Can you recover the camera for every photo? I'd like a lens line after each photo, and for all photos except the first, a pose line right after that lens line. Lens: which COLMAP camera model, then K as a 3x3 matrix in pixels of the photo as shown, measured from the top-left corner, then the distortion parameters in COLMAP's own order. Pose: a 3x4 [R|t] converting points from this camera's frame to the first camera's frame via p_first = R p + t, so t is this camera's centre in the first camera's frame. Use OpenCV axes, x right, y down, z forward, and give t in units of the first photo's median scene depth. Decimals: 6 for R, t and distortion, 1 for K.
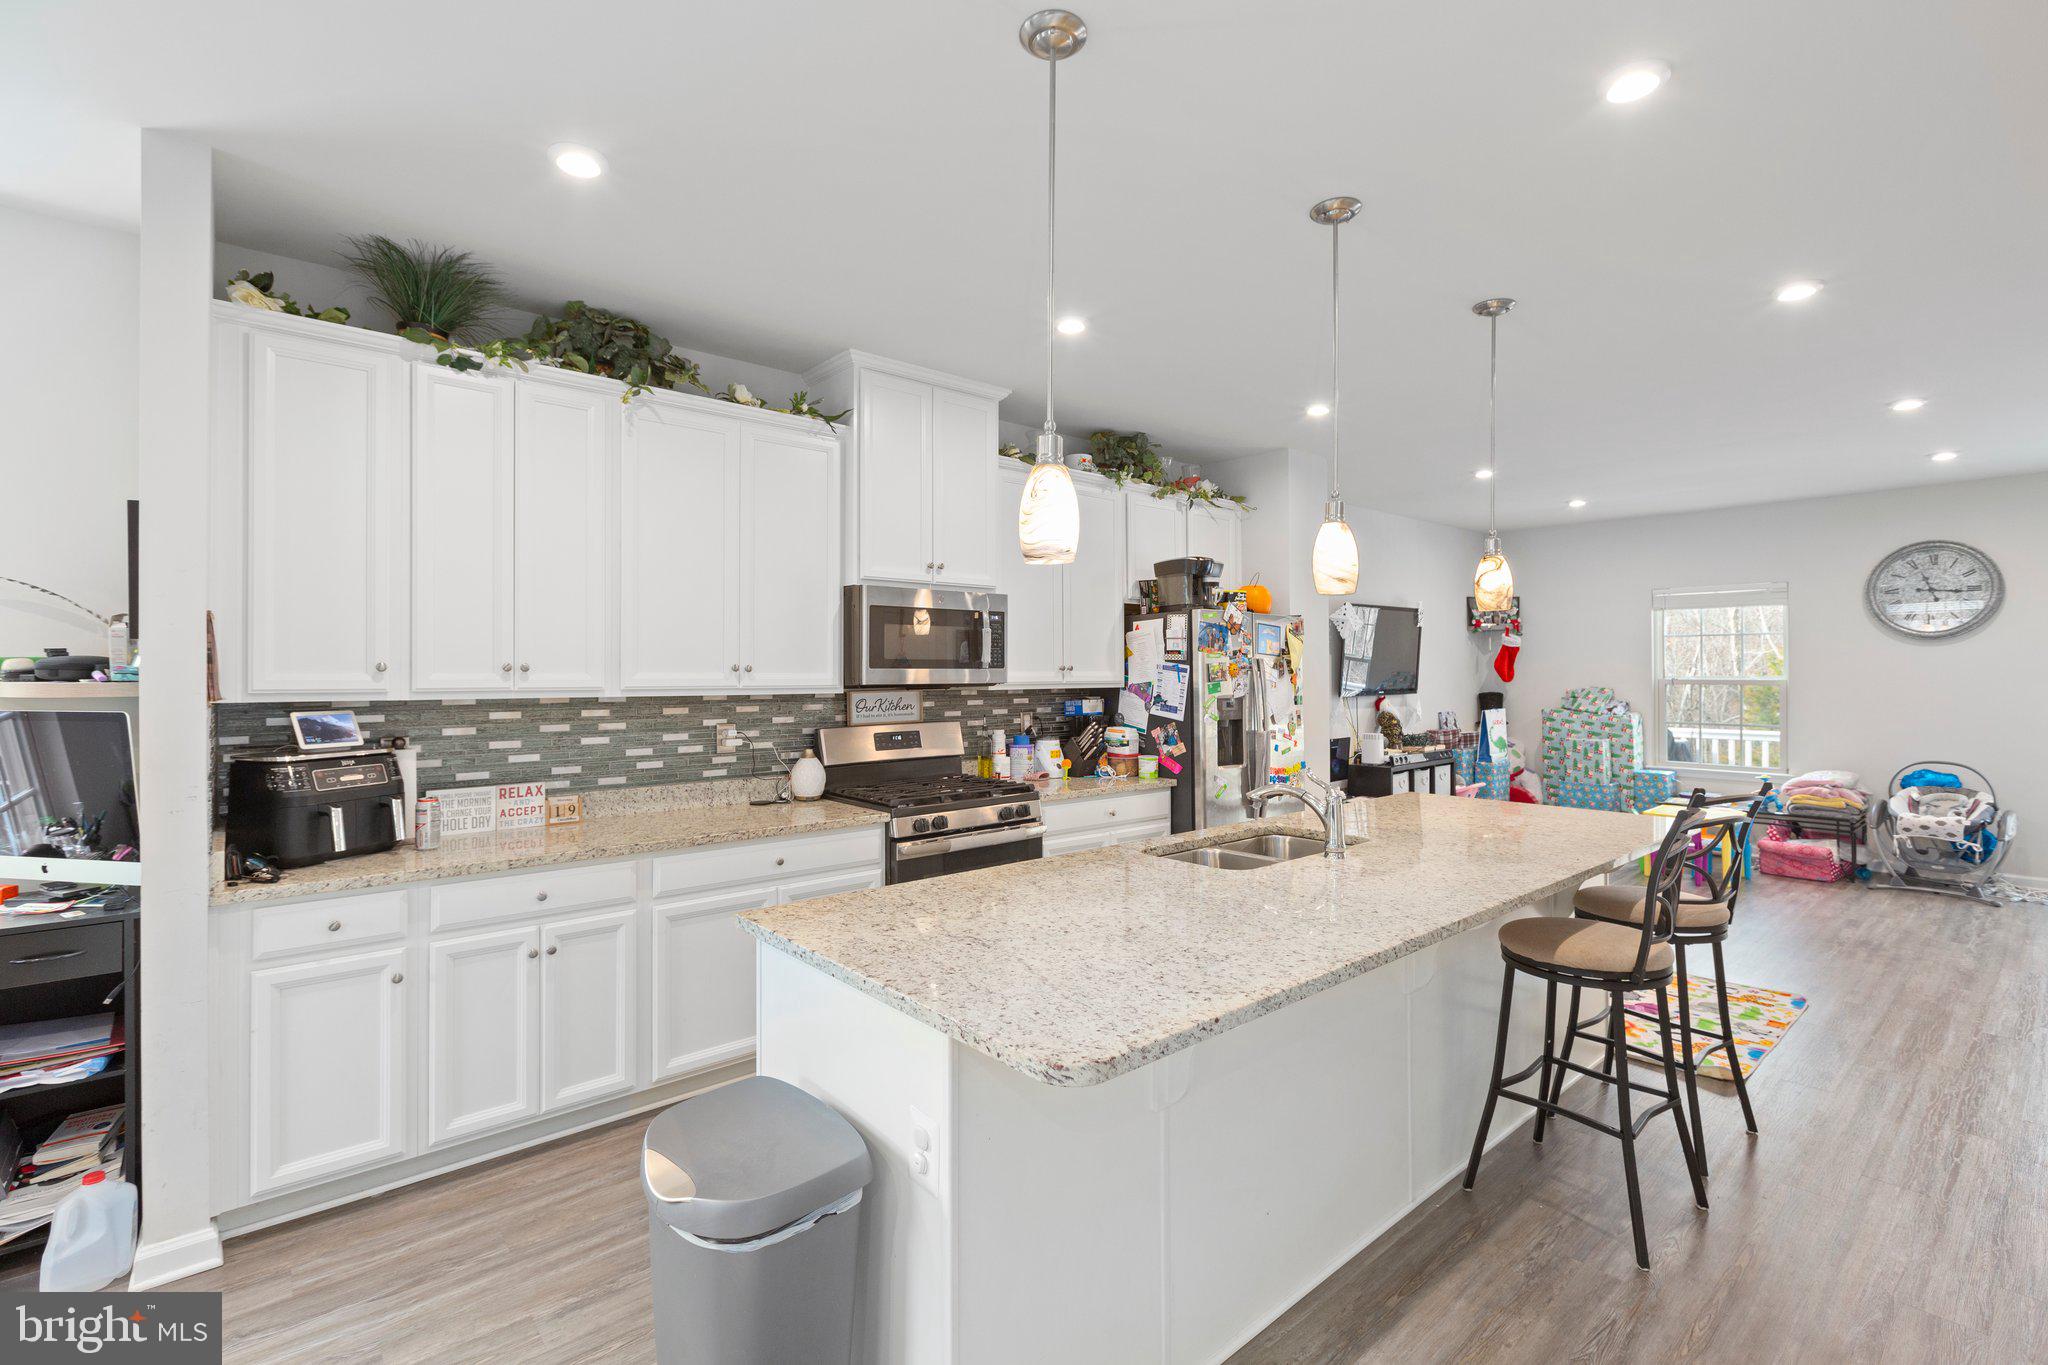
lens RADIAL K [[917.7, 0, 1017.4], [0, 917.7, 674.0], [0, 0, 1]] dist [0.000841, -0.000505]
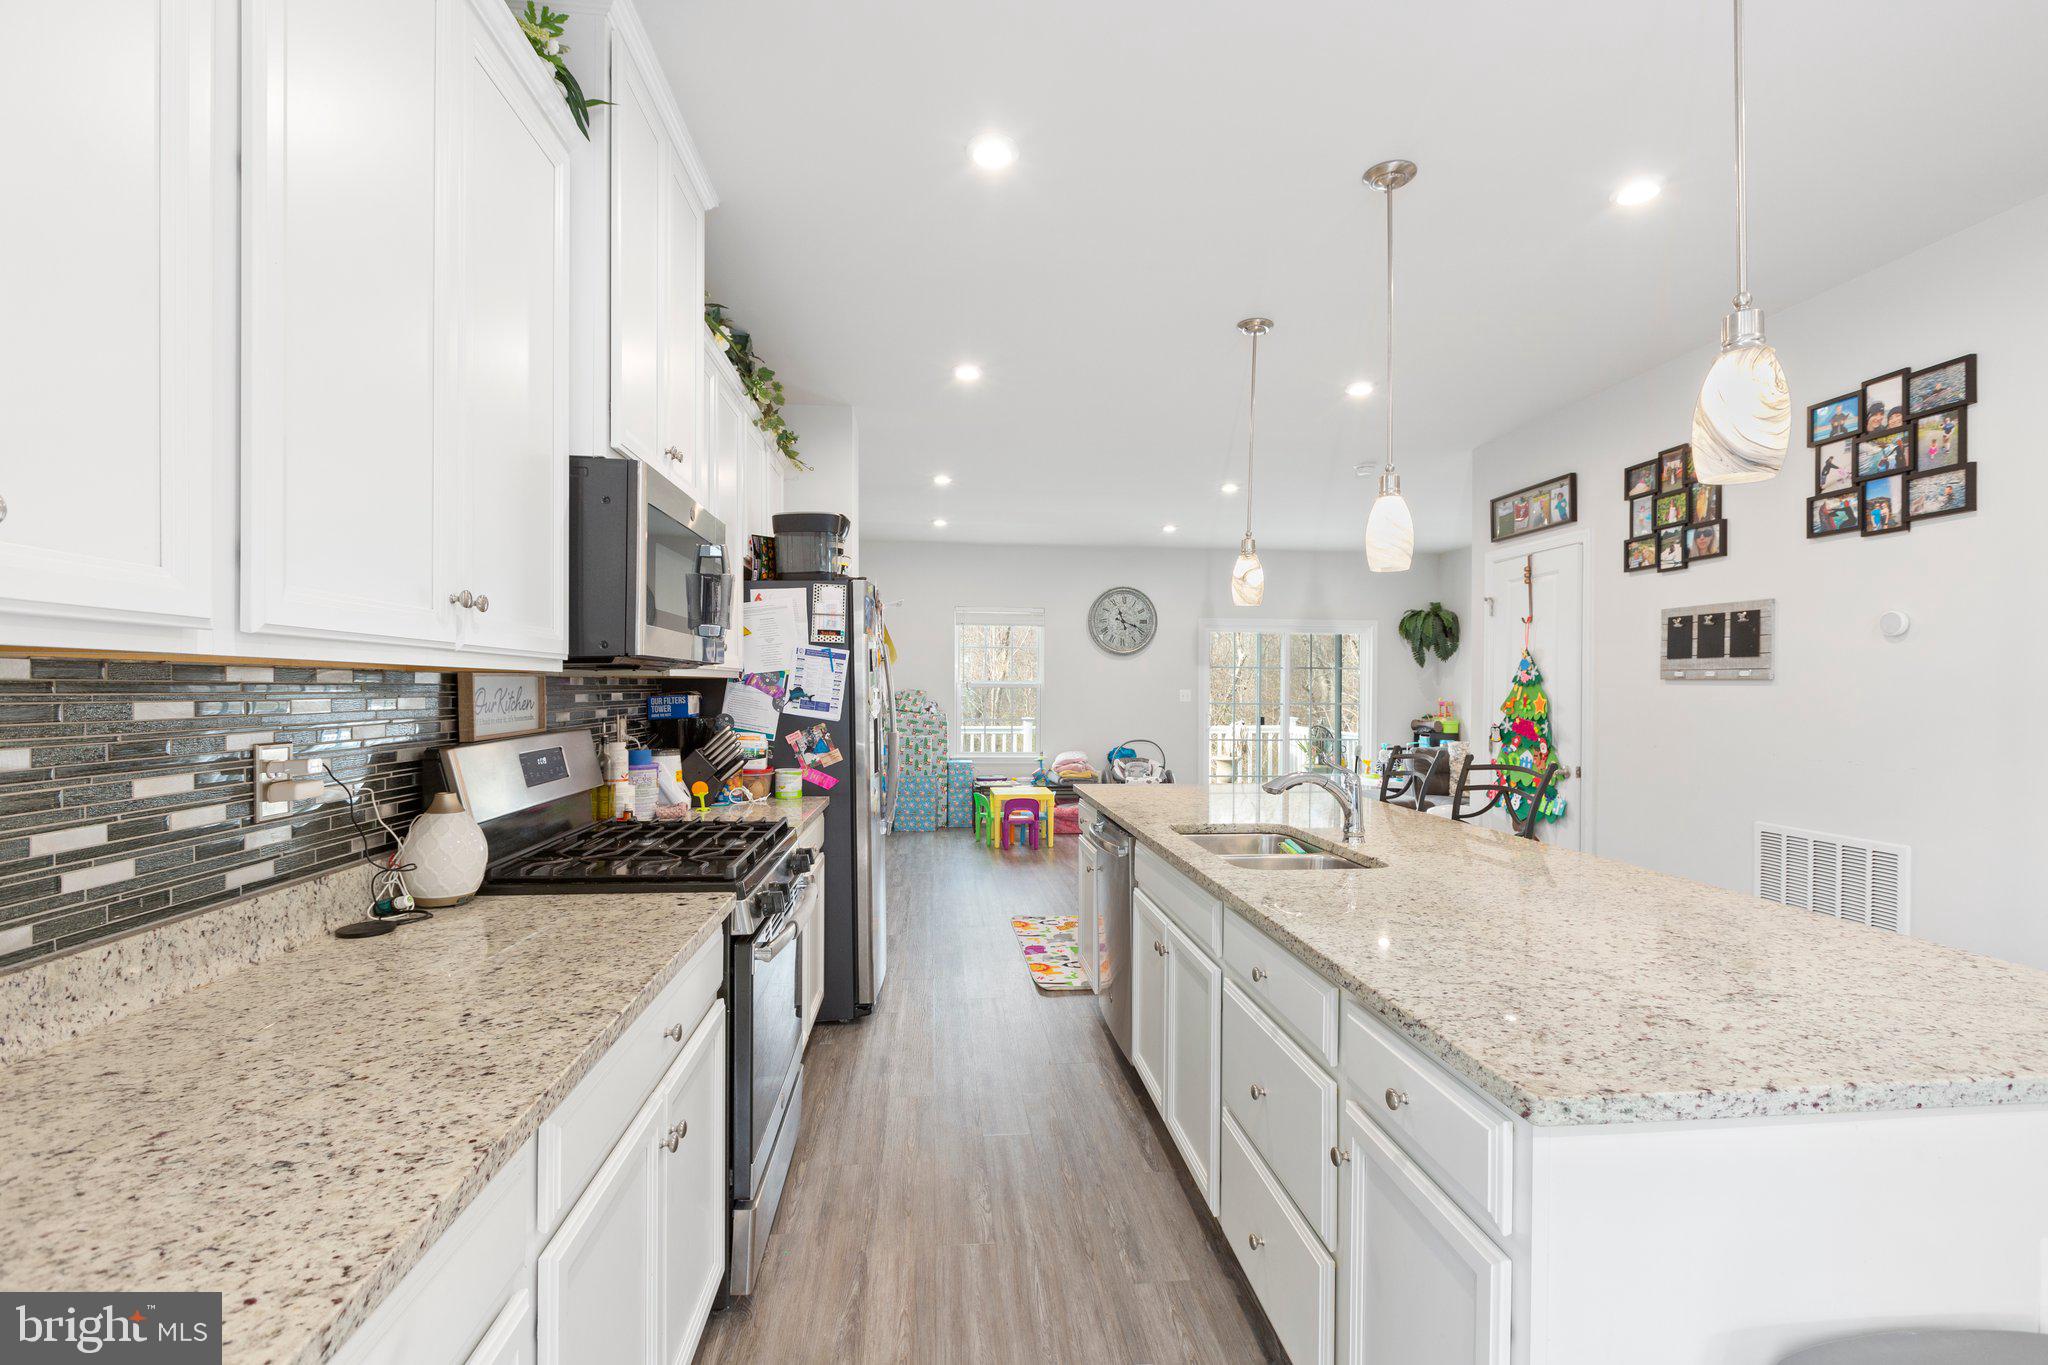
lens RADIAL K [[917.7, 0, 1025.8], [0, 917.7, 692.4], [0, 0, 1]] dist [0.000841, -0.000505]
pose [[0.568770, 0.001268, 0.822496, -0.369967], [-0.004952, 0.999986, 0.001883, 0.024381], [-0.822482, -0.005143, 0.568768, 0.419511]]
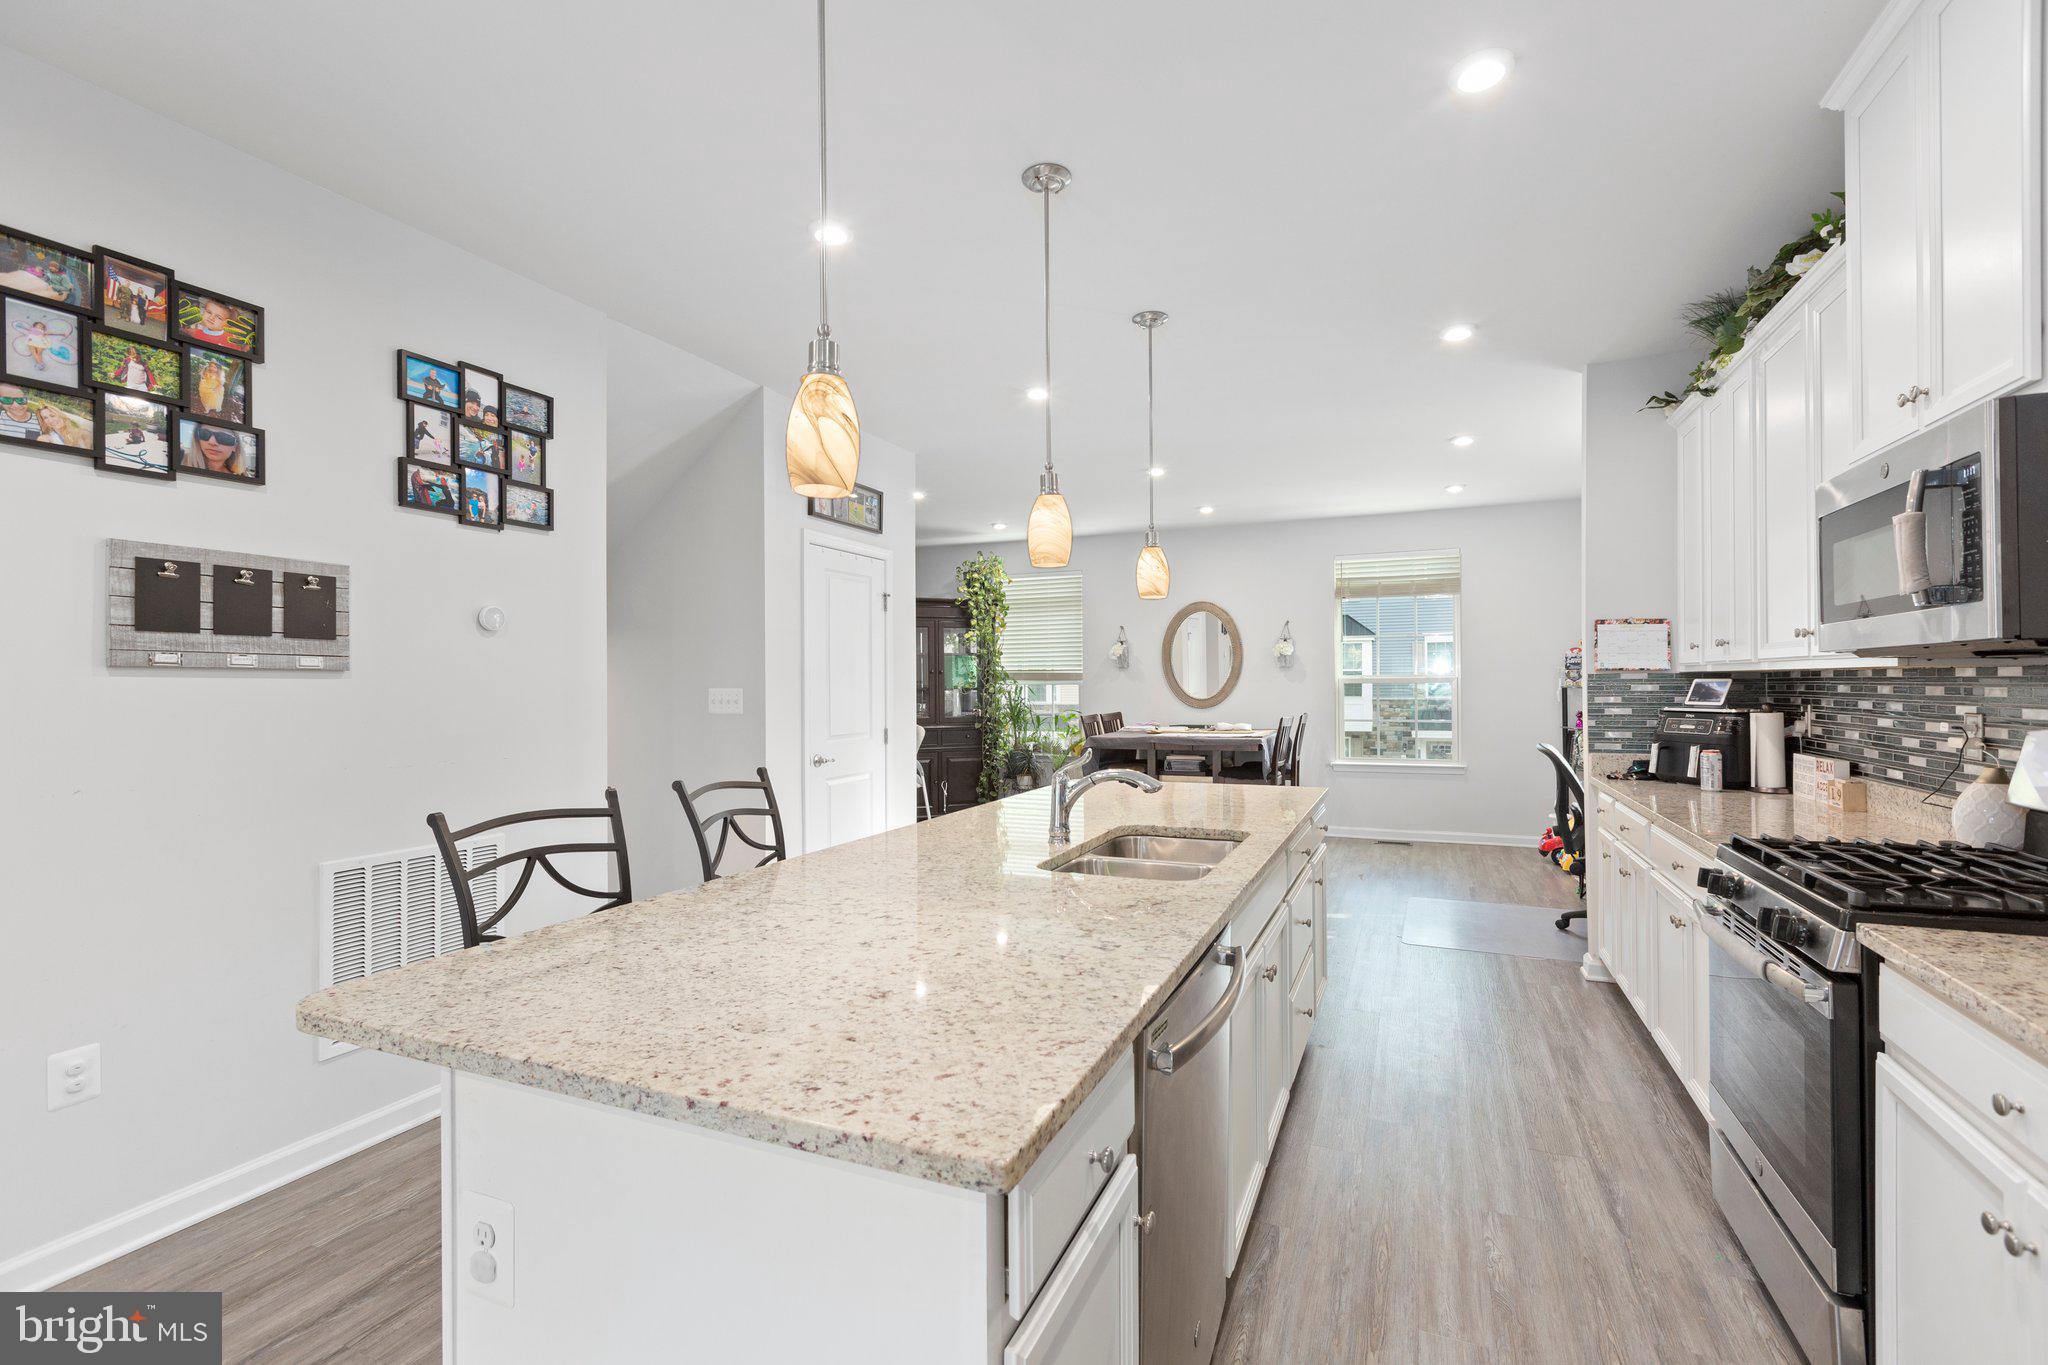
lens RADIAL K [[917.7, 0, 1022.7], [0, 917.7, 682.5], [0, 0, 1]] dist [0.000841, -0.000505]
pose [[-0.897622, 0.007240, -0.440706, 0.458354], [0.007010, 0.999973, 0.002150, 0.021377], [0.440710, -0.001159, -0.897649, 1.043813]]
